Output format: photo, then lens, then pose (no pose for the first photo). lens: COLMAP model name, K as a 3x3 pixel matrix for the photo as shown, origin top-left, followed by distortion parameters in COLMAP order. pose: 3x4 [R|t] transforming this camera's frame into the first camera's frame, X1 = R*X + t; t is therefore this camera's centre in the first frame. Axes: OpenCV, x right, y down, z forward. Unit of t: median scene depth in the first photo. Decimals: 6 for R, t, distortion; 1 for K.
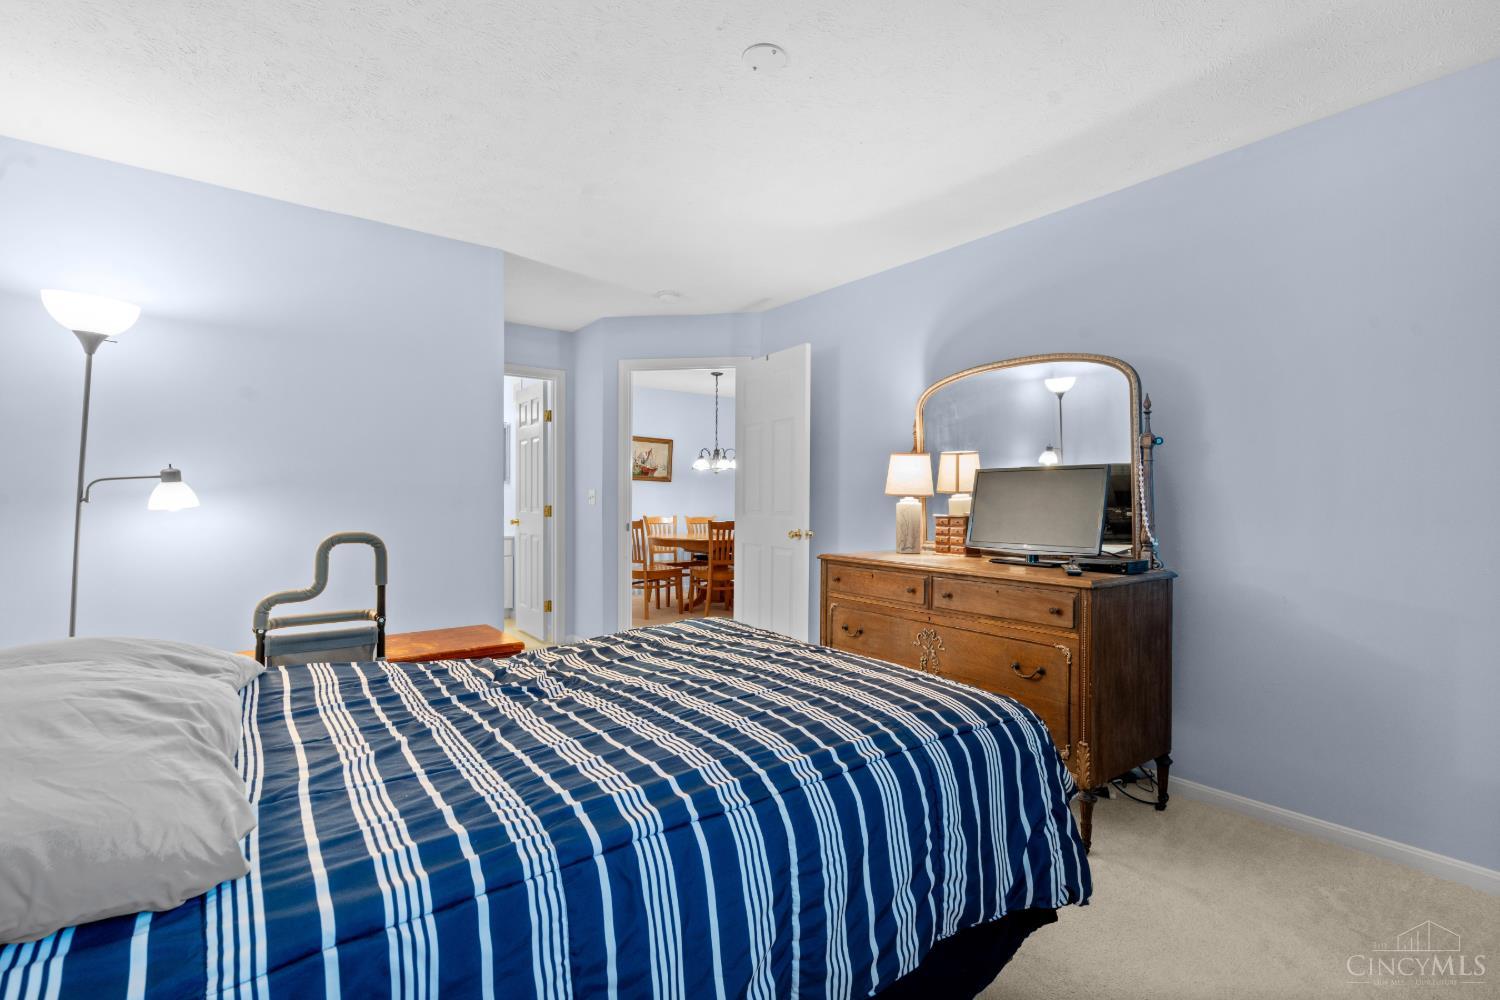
lens RADIAL K [[688.4, 0, 746.8], [0, 688.4, 497.2], [0, 0, 1]] dist [-0.001944, 0.001108]
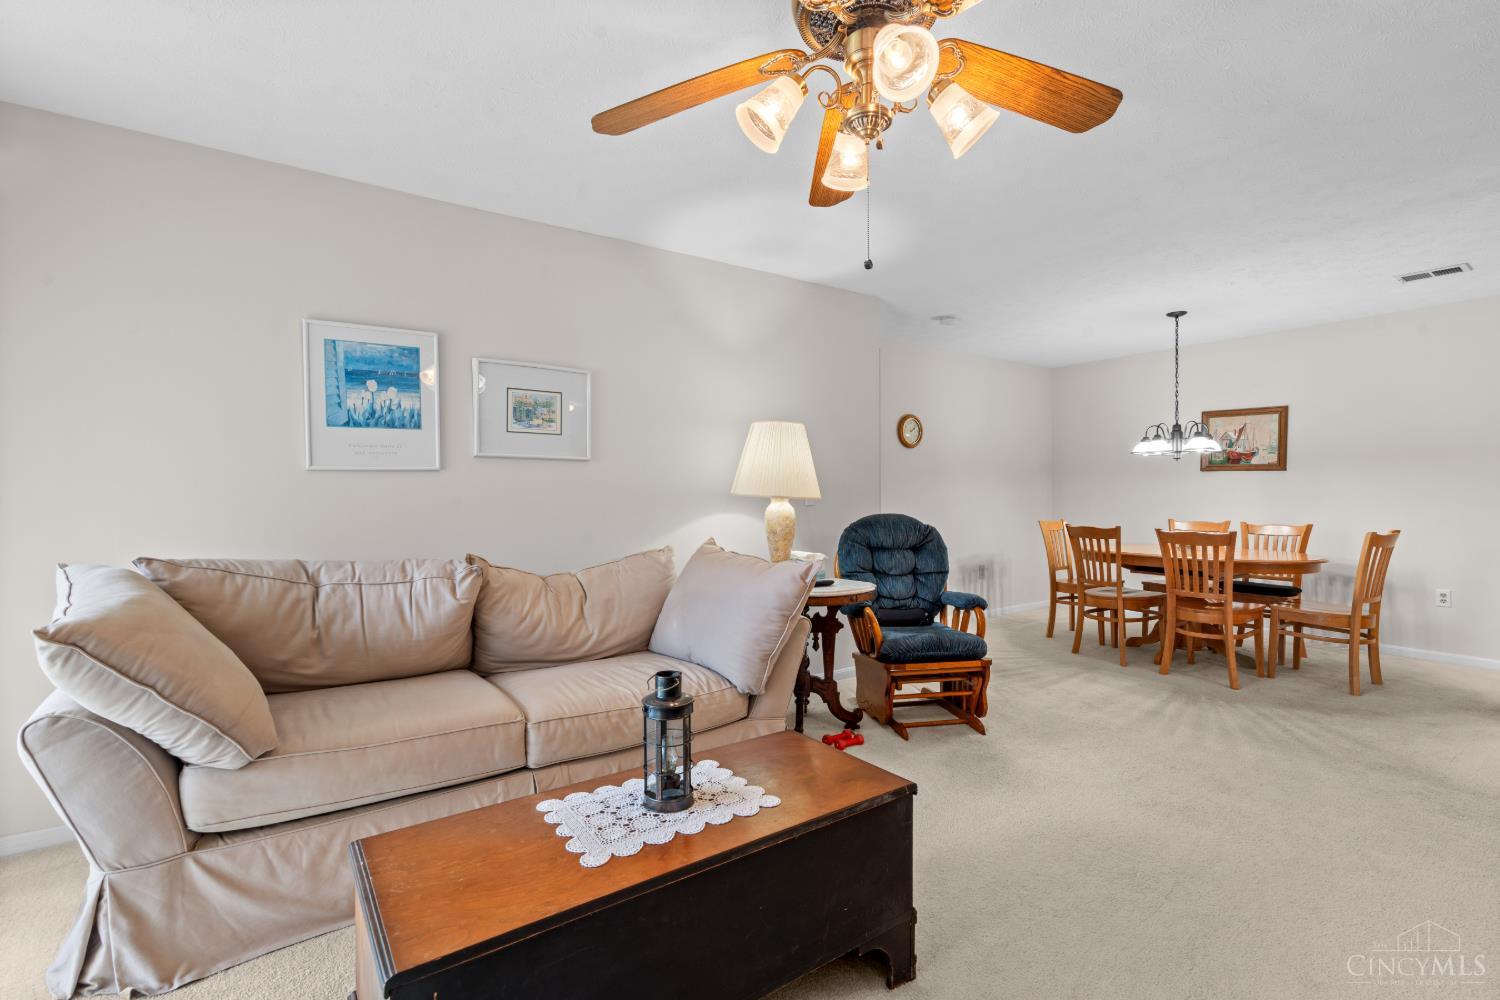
lens RADIAL K [[688.4, 0, 745.3], [0, 688.4, 500.9], [0, 0, 1]] dist [-0.001944, 0.001108]
pose [[-0.042452, -0.004766, -0.999087, 0.572430], [0.009891, 0.999938, -0.005191, 0.004917], [0.999050, -0.010102, -0.042403, 0.529967]]
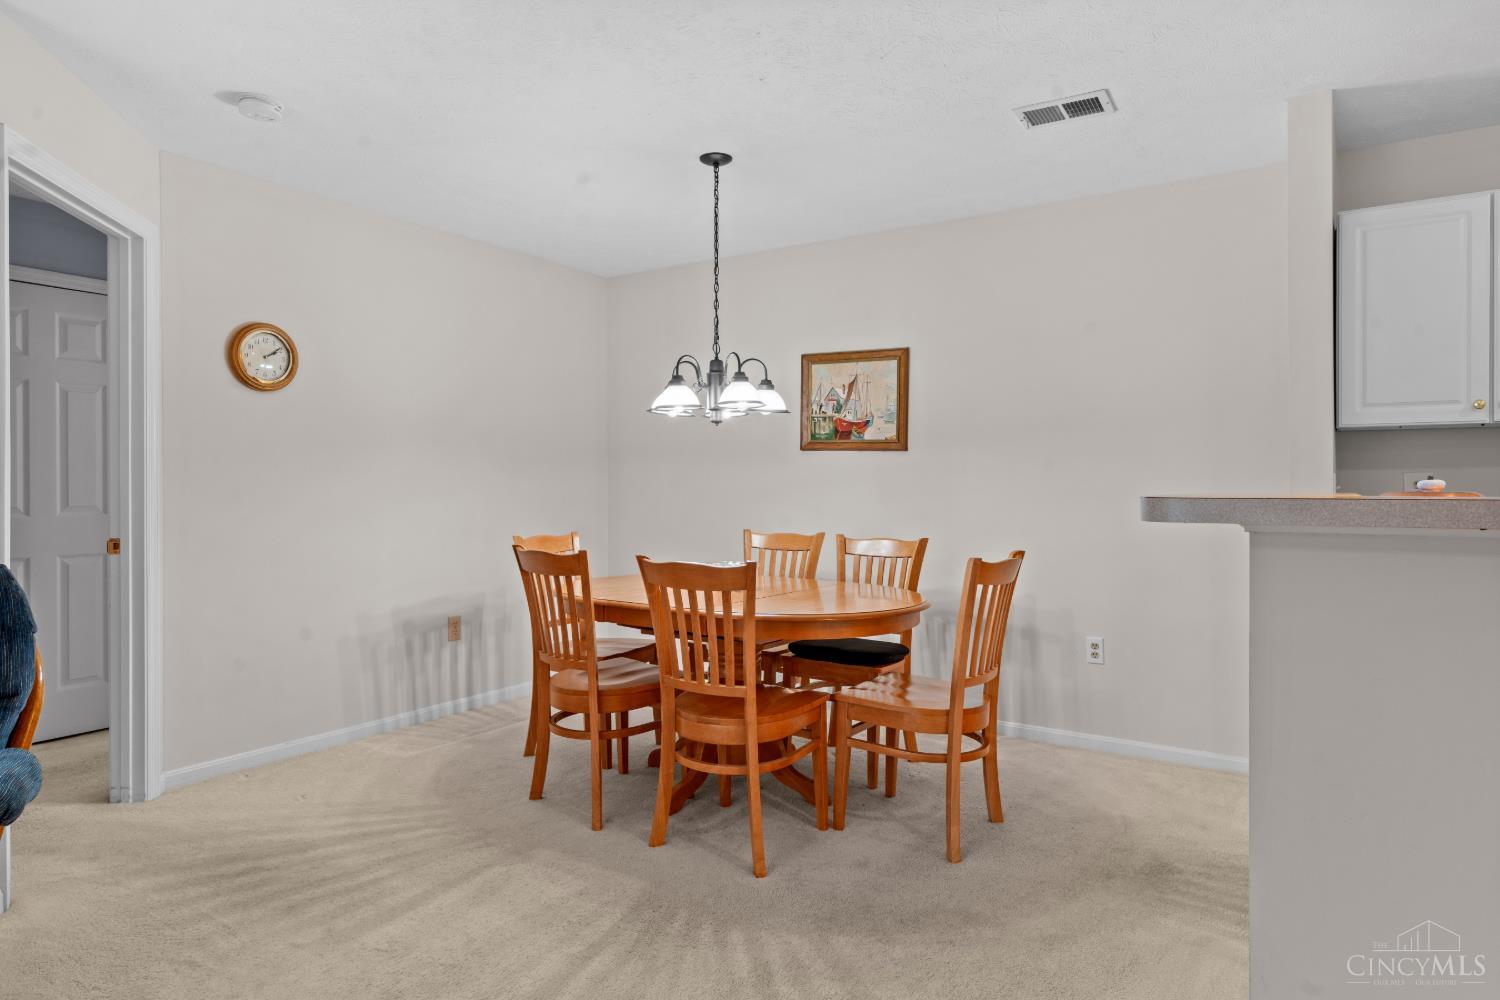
lens RADIAL K [[893.7, 0, 756.7], [0, 893.7, 480.7], [0, 0, 1]] dist [-0.000738, 0.001123]
pose [[0.341192, -0.021696, -0.939743, 0.364269], [0.010537, 0.999759, -0.019256, 0.005065], [0.939934, -0.003332, 0.341339, 0.753165]]
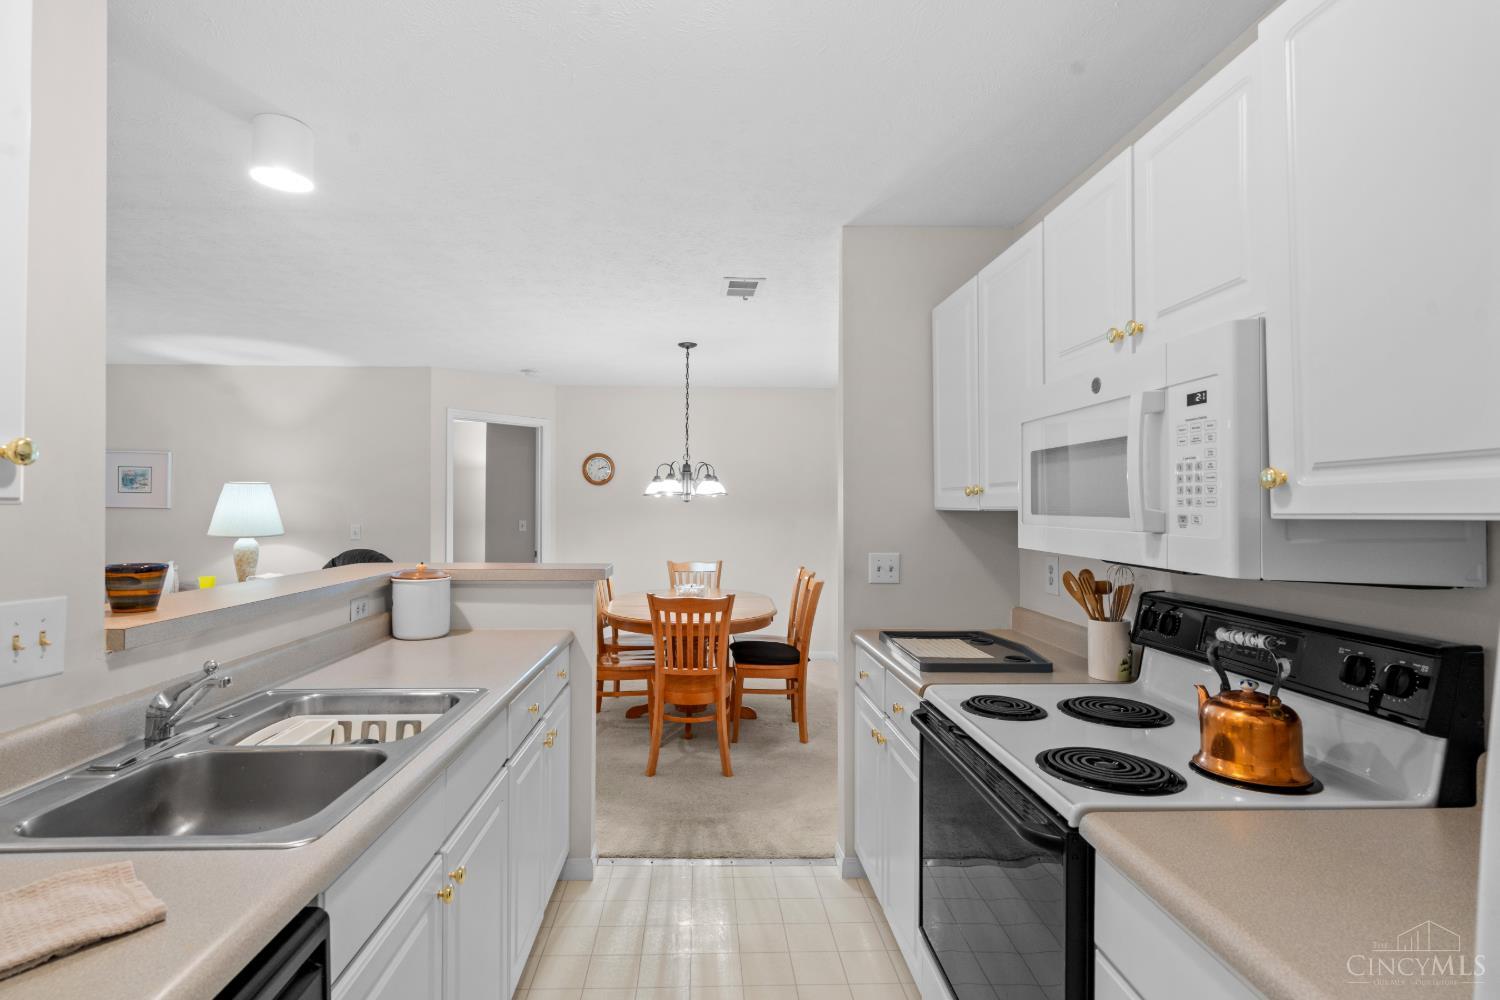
lens RADIAL K [[688.4, 0, 730.2], [0, 688.4, 515.6], [0, 0, 1]] dist [-0.001944, 0.001108]
pose [[-0.576286, -0.005895, -0.817227, 0.390405], [-0.008874, 0.999960, -0.000956, -0.019648], [0.817200, 0.006701, -0.576316, 1.229563]]
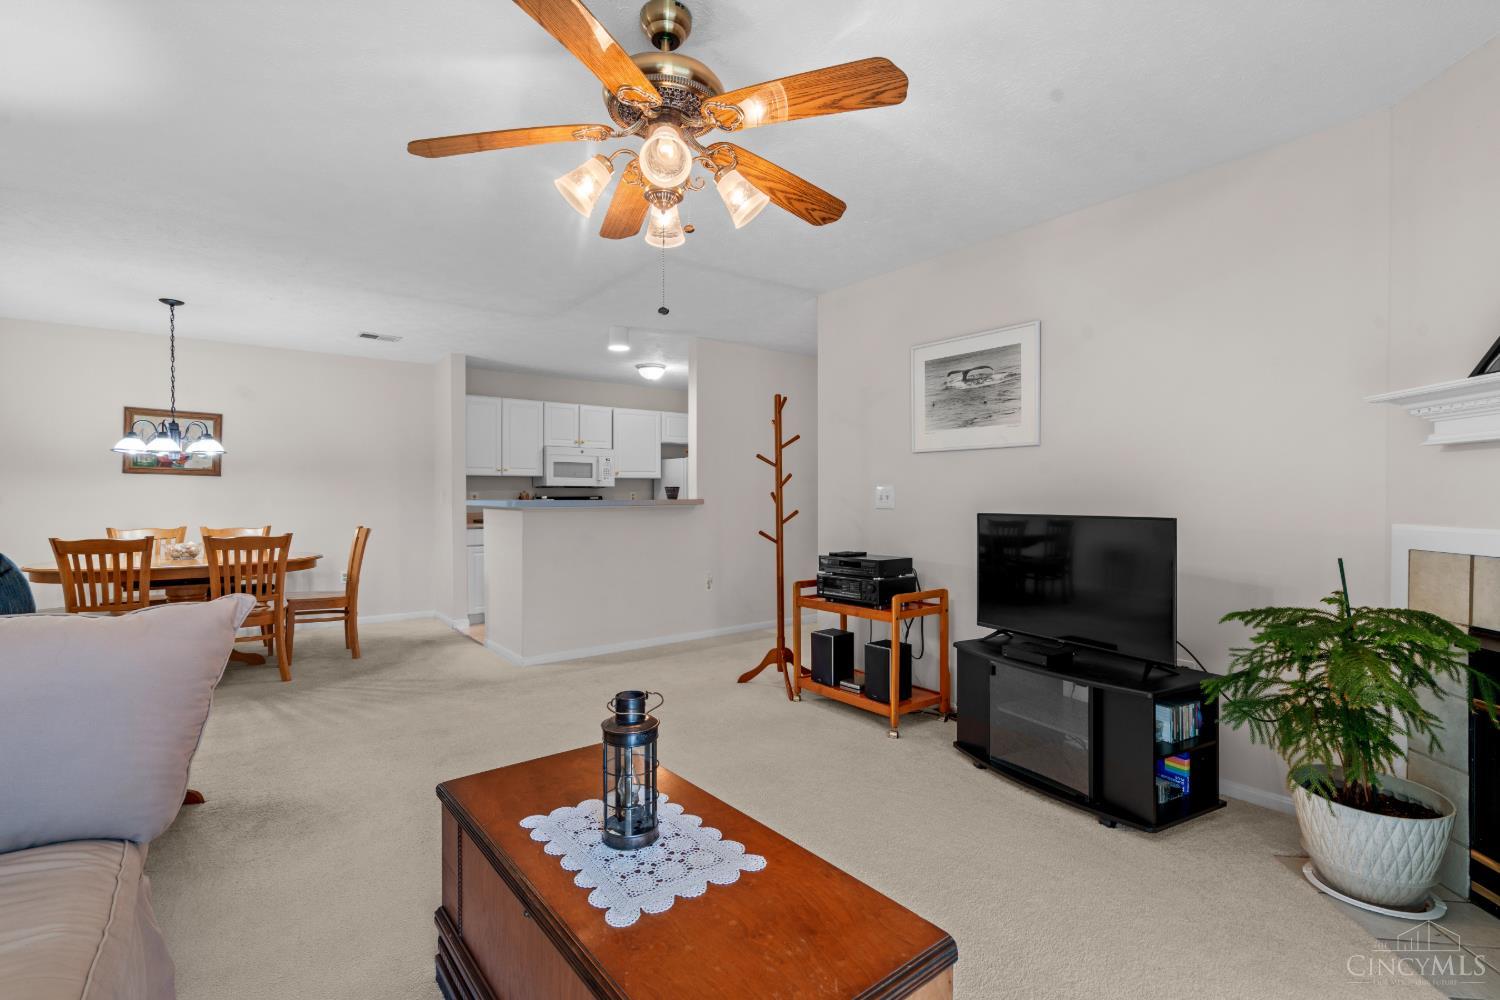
lens RADIAL K [[688.4, 0, 745.4], [0, 688.4, 502.3], [0, 0, 1]] dist [-0.001944, 0.001108]
pose [[0.999864, -0.014925, 0.007026, 0.410226], [0.014816, 0.999772, 0.015366, 0.000947], [-0.007254, -0.015260, 0.999857, 0.326717]]
